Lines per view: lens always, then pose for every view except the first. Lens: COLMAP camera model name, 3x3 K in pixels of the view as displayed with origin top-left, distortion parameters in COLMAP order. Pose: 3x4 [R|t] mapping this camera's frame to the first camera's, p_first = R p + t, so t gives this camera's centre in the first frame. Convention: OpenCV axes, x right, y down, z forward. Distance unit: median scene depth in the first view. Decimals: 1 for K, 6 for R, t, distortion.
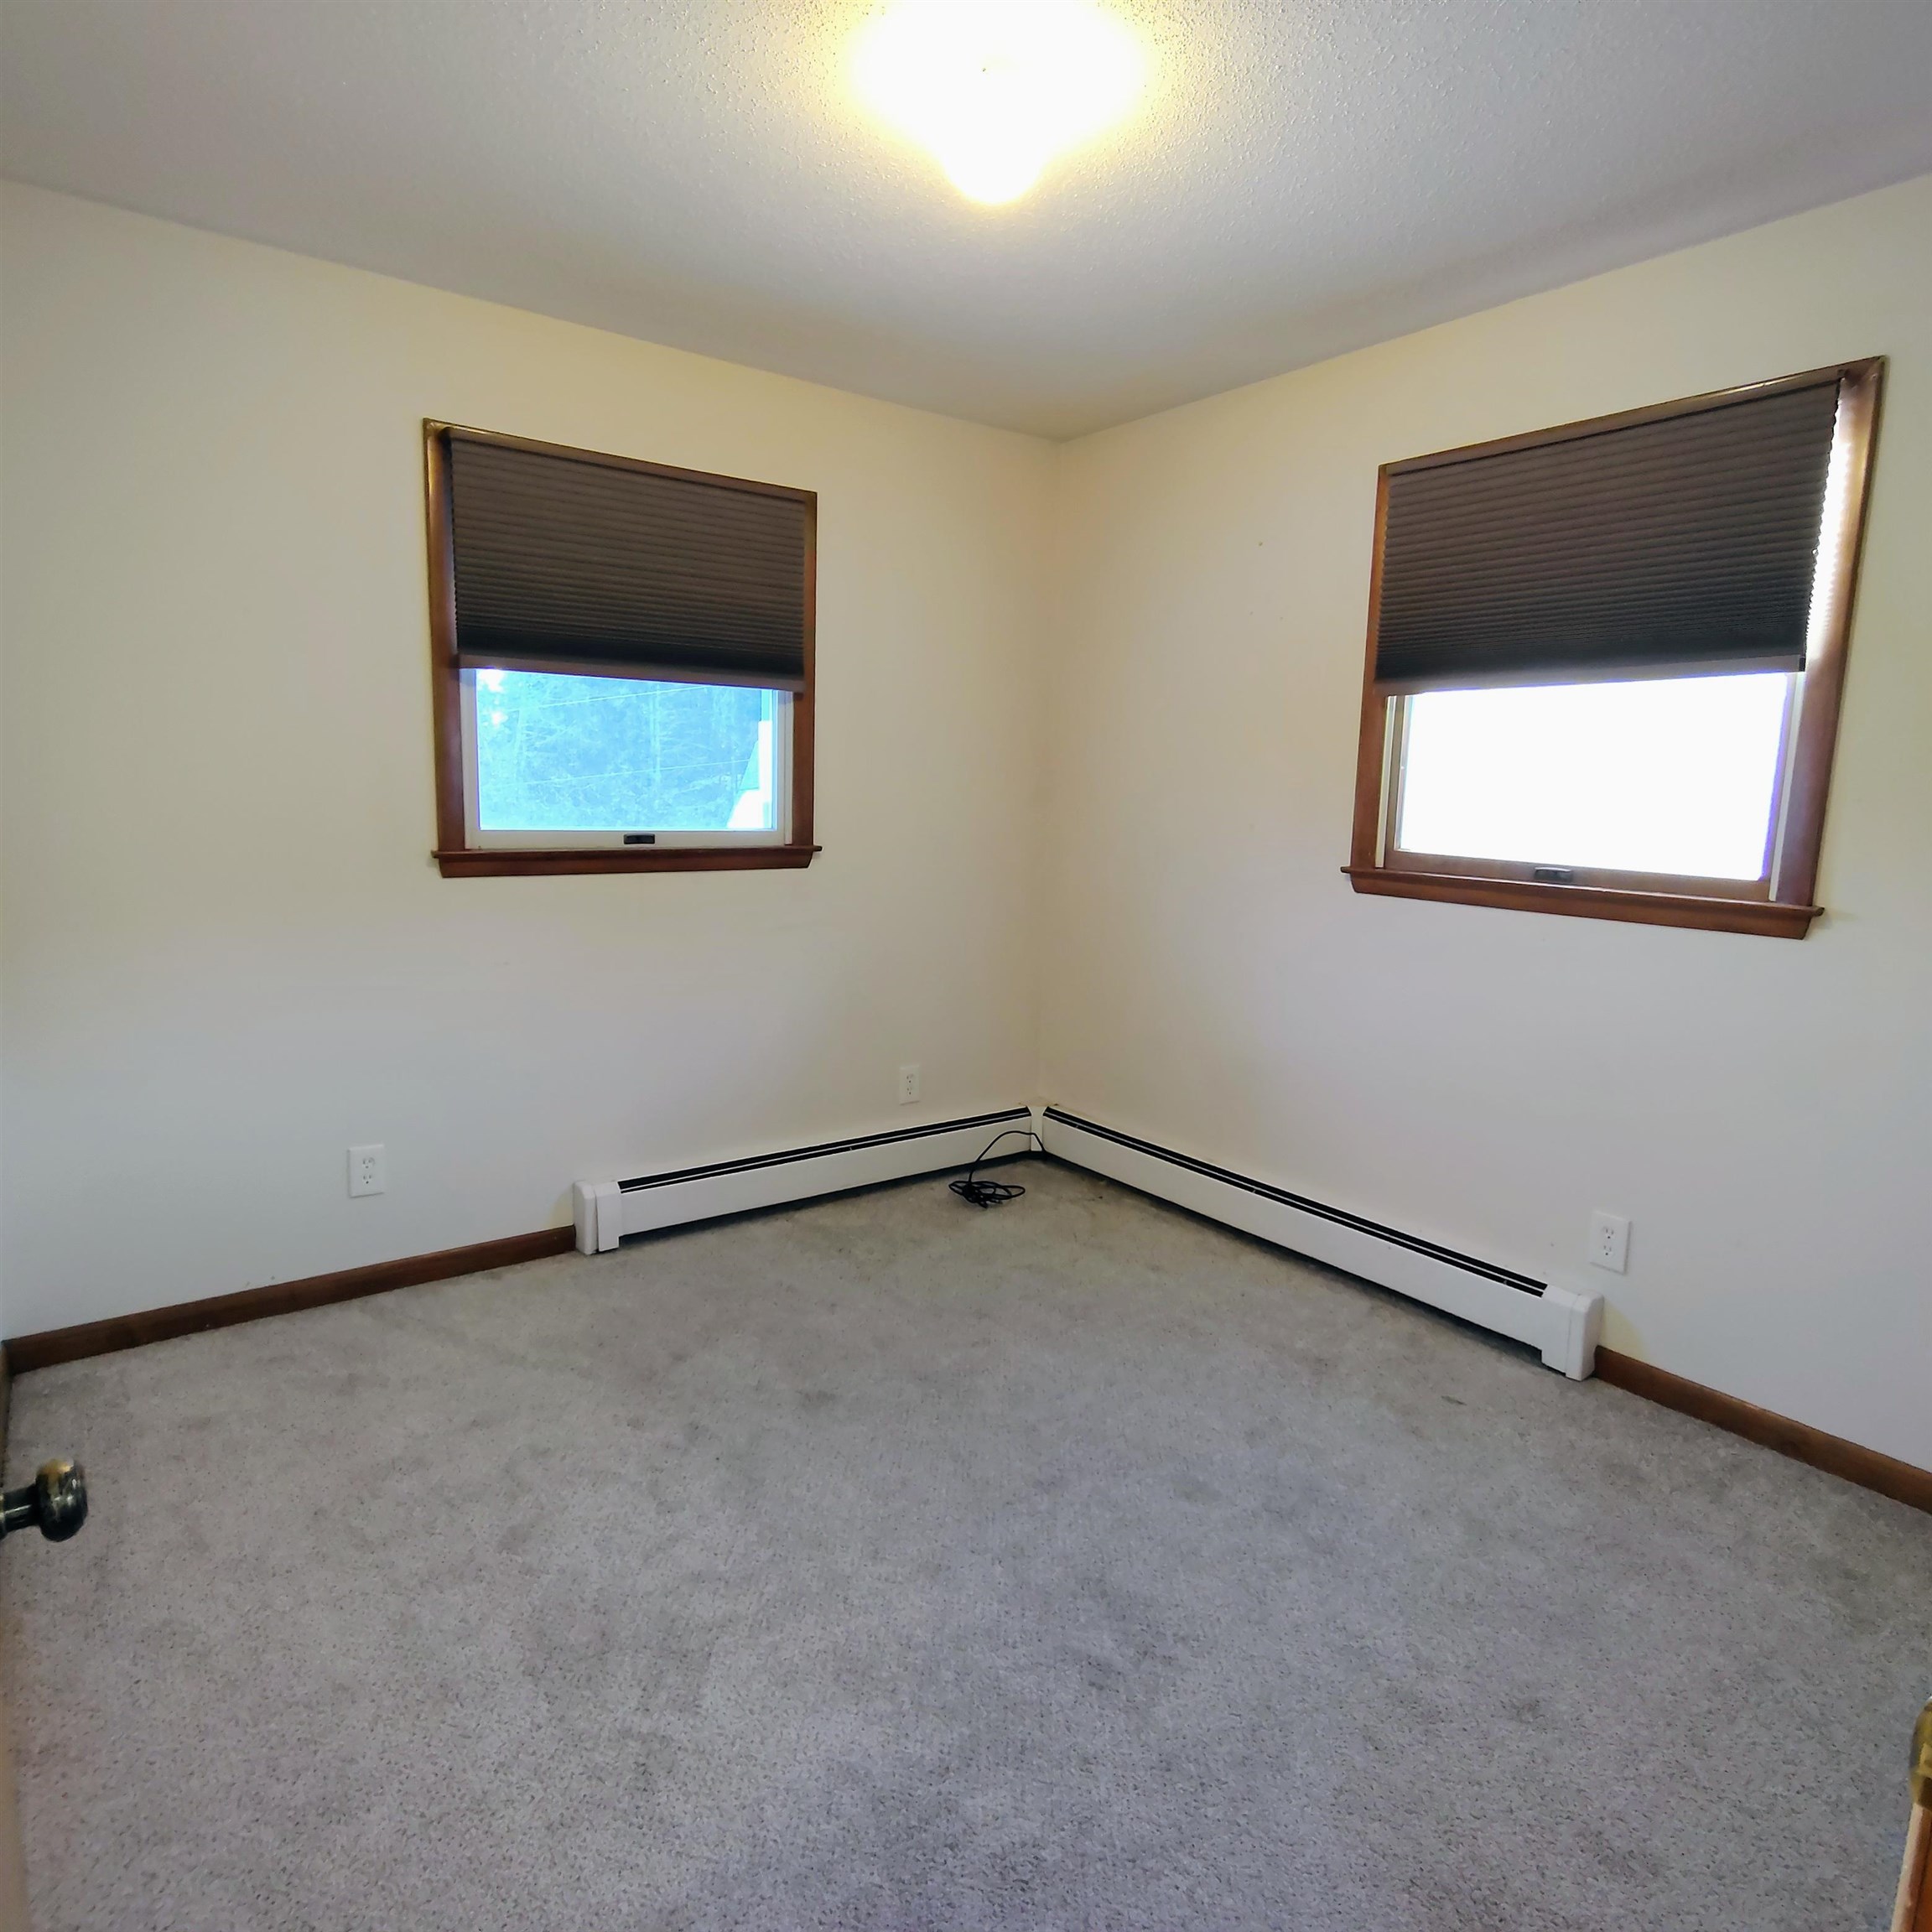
lens RADIAL K [[1187.5, 0, 964.2], [0, 1187.5, 968.0], [0, 0, 1]] dist [-0.022090, 0.022119]
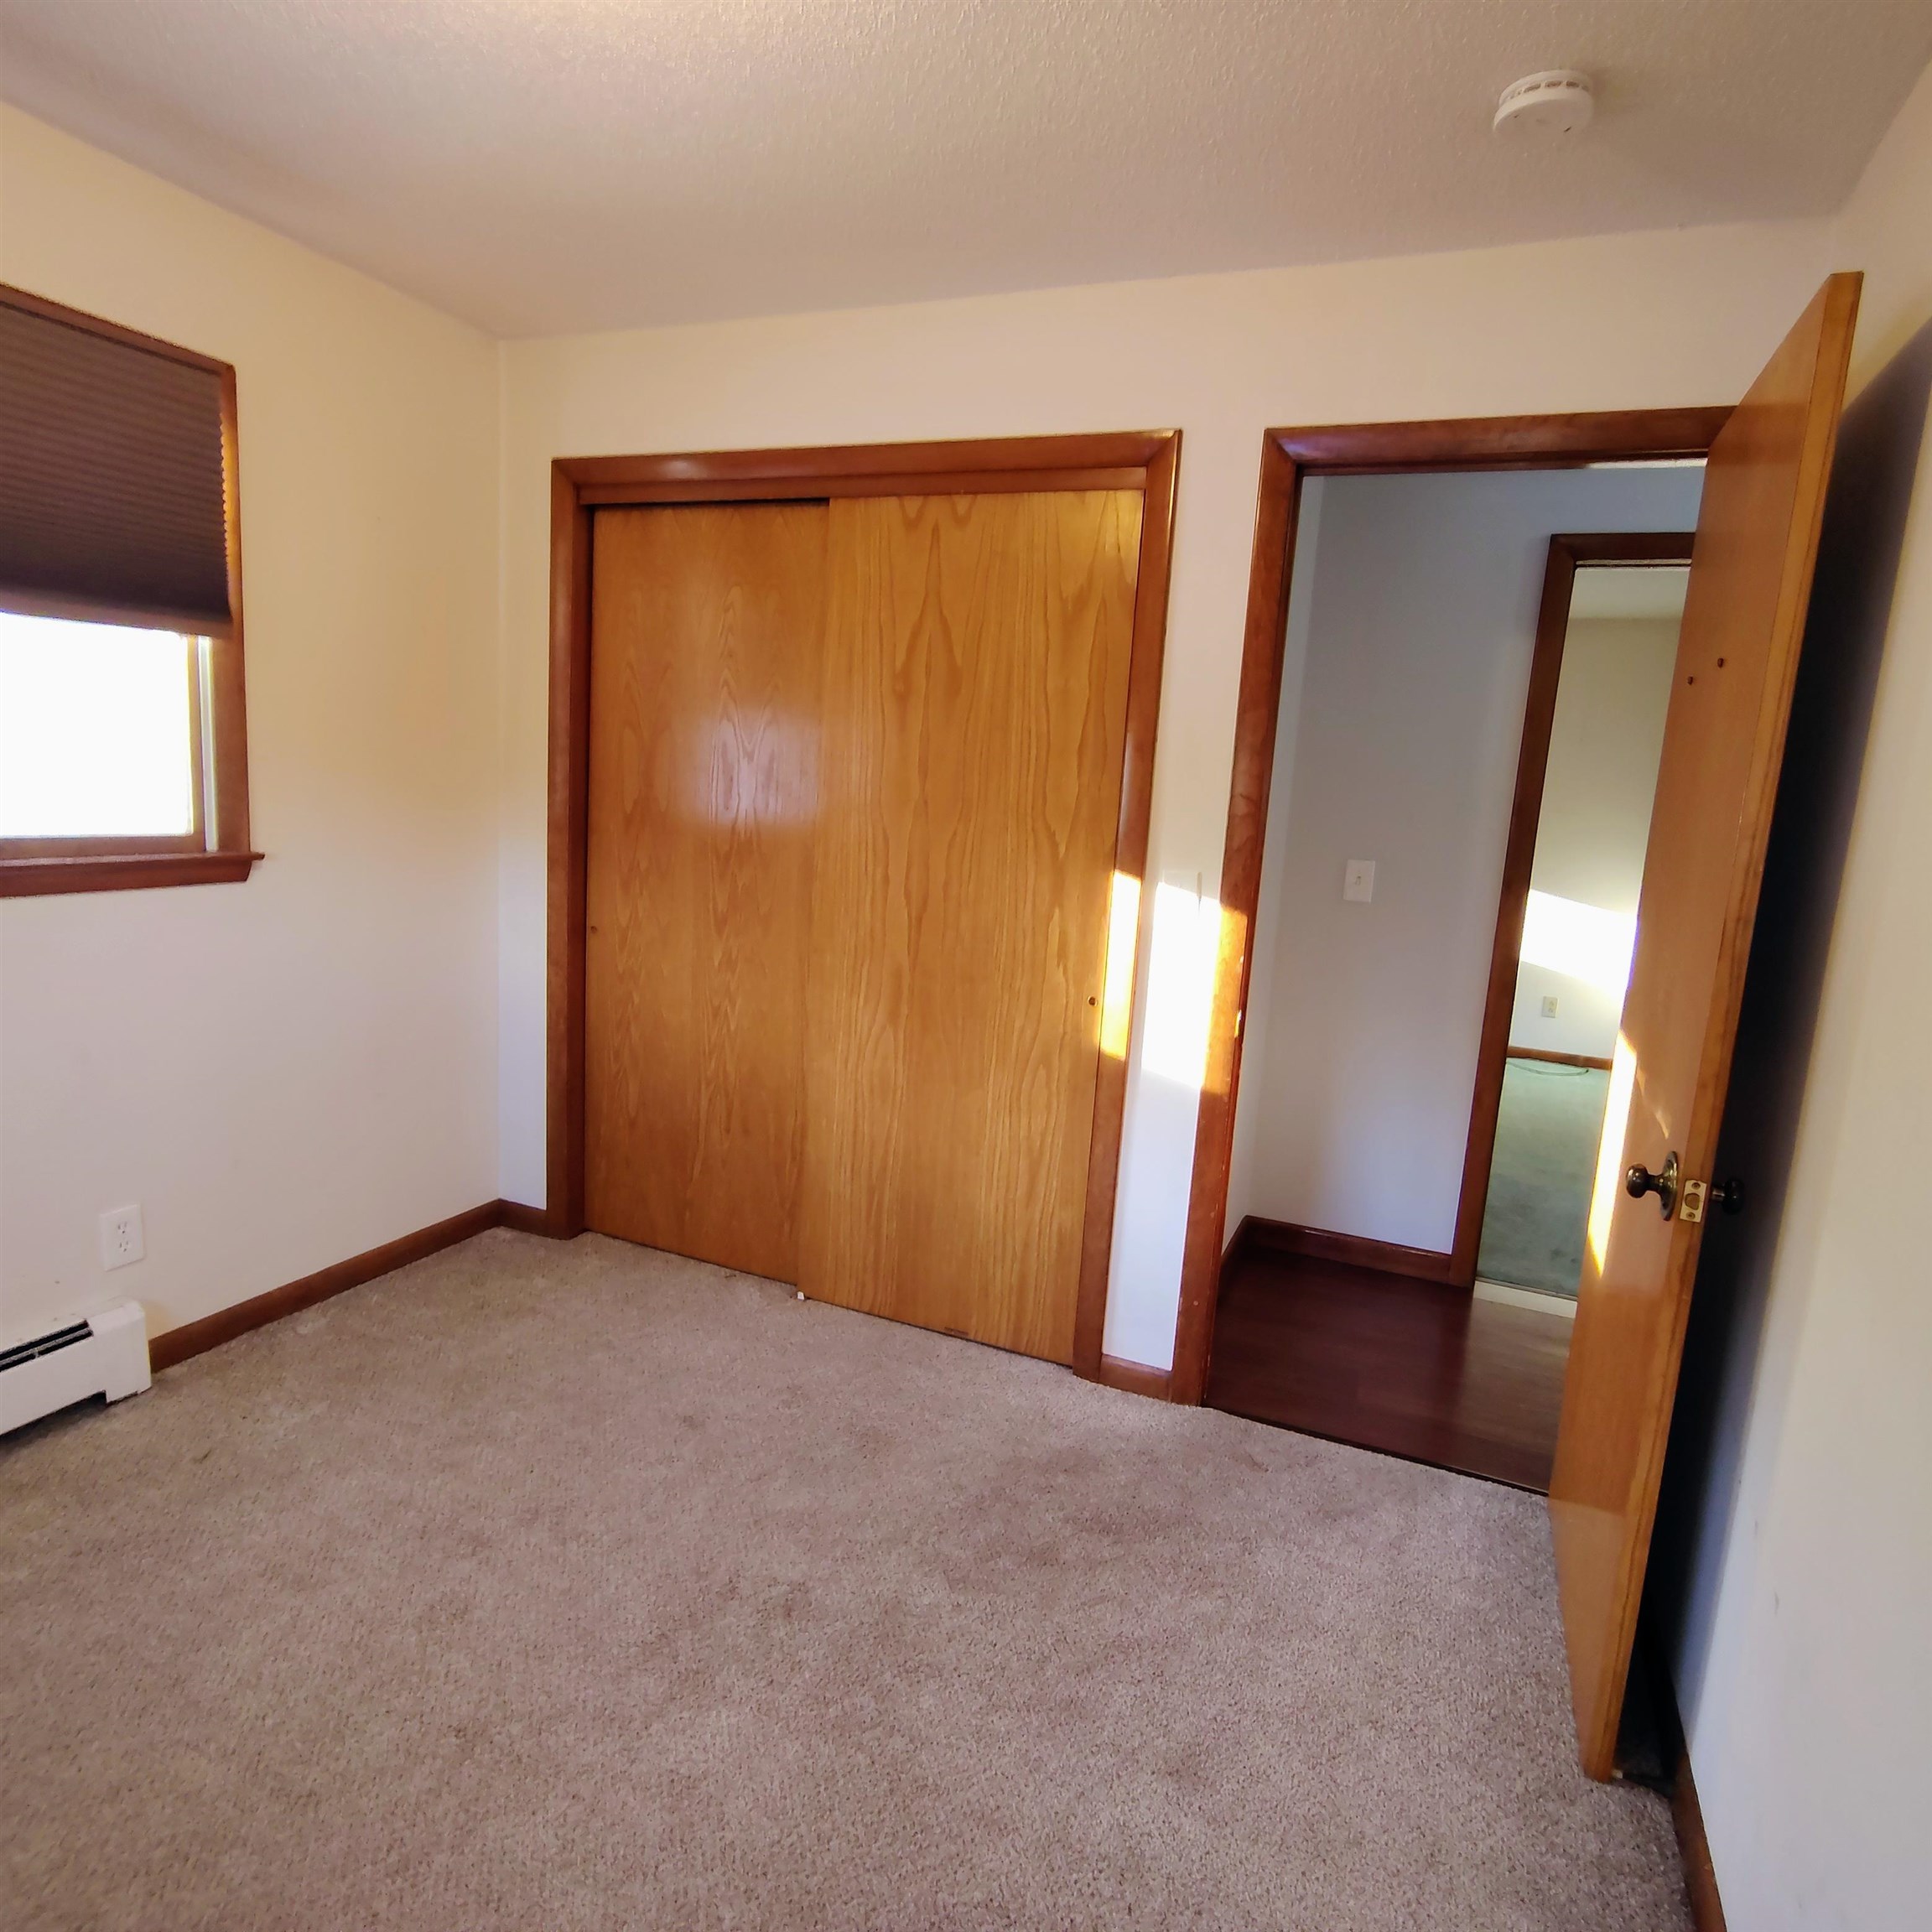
lens RADIAL K [[1187.5, 0, 964.2], [0, 1187.5, 968.0], [0, 0, 1]] dist [-0.022090, 0.022119]
pose [[-0.492977, -0.198766, 0.847034, -0.576252], [0.061924, 0.963070, 0.262035, -0.191355], [-0.867836, 0.181629, -0.462463, 0.912267]]
